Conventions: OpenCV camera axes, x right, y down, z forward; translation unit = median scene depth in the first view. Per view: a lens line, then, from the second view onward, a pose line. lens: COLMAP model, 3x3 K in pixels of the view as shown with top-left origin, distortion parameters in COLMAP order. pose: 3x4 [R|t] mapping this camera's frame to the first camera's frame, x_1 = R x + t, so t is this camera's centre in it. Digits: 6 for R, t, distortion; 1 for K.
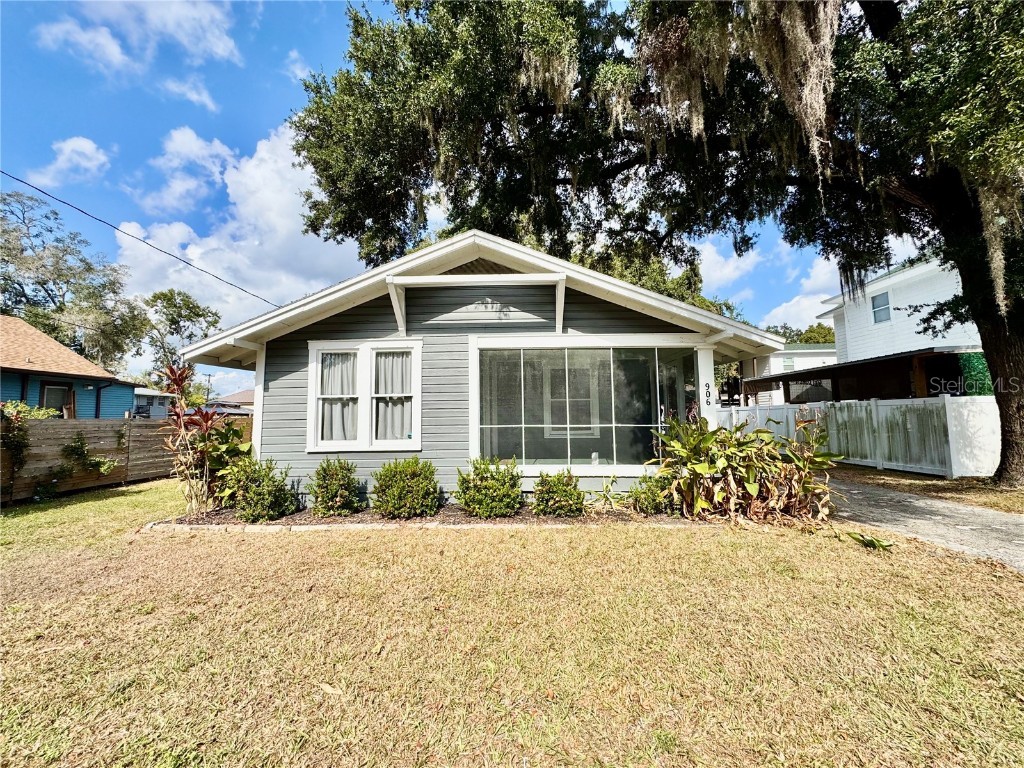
lens RADIAL K [[408.6, 0, 511.9], [0, 408.6, 380.5], [0, 0, 1]] dist [-0.001573, 0.000209]
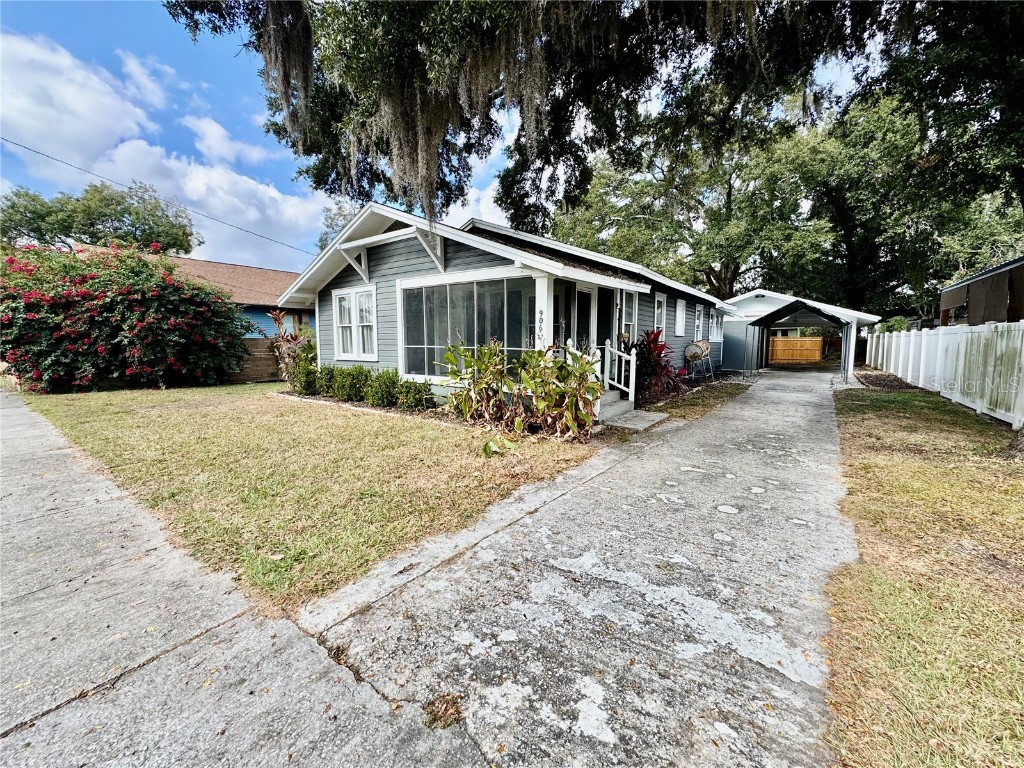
lens RADIAL K [[408.6, 0, 511.9], [0, 408.6, 380.5], [0, 0, 1]] dist [-0.001573, 0.000209]
pose [[0.831593, 0.065783, -0.551476, 0.991451], [0.033311, 0.985265, 0.167759, 0.006049], [0.554385, -0.157878, 0.817148, 0.044710]]
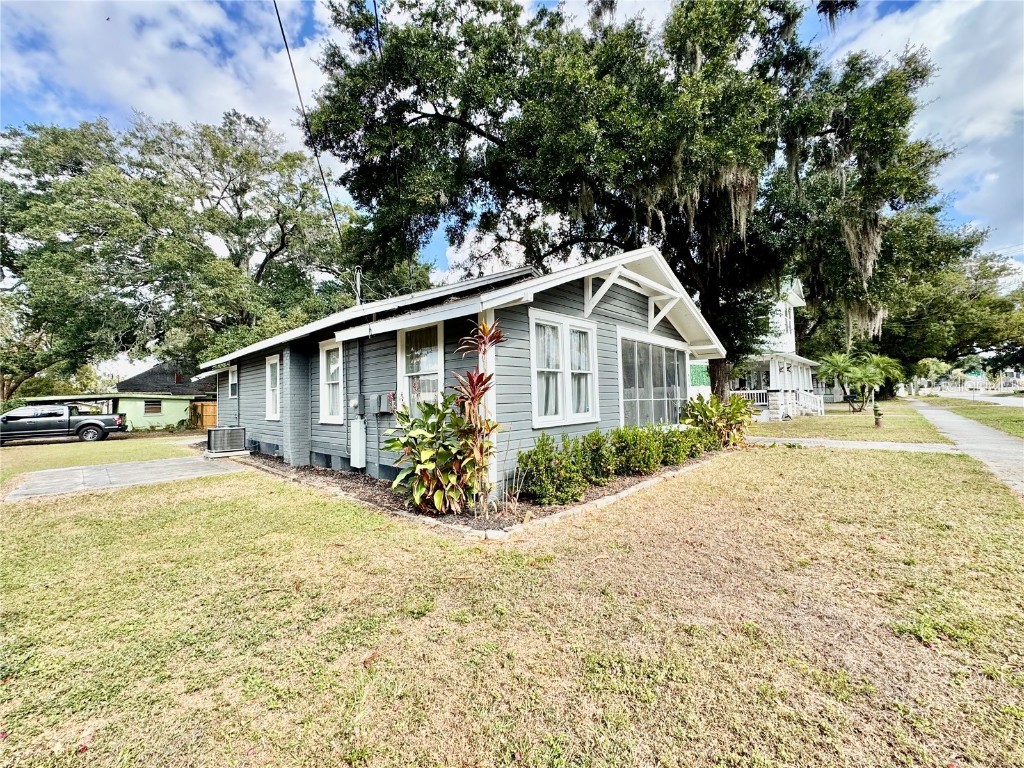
lens RADIAL K [[408.6, 0, 511.9], [0, 408.6, 380.5], [0, 0, 1]] dist [-0.001573, 0.000209]
pose [[0.650600, 0.031690, 0.758759, -1.217595], [-0.055429, 0.998446, 0.005828, 0.062738], [-0.757395, -0.045849, 0.651345, 0.442098]]
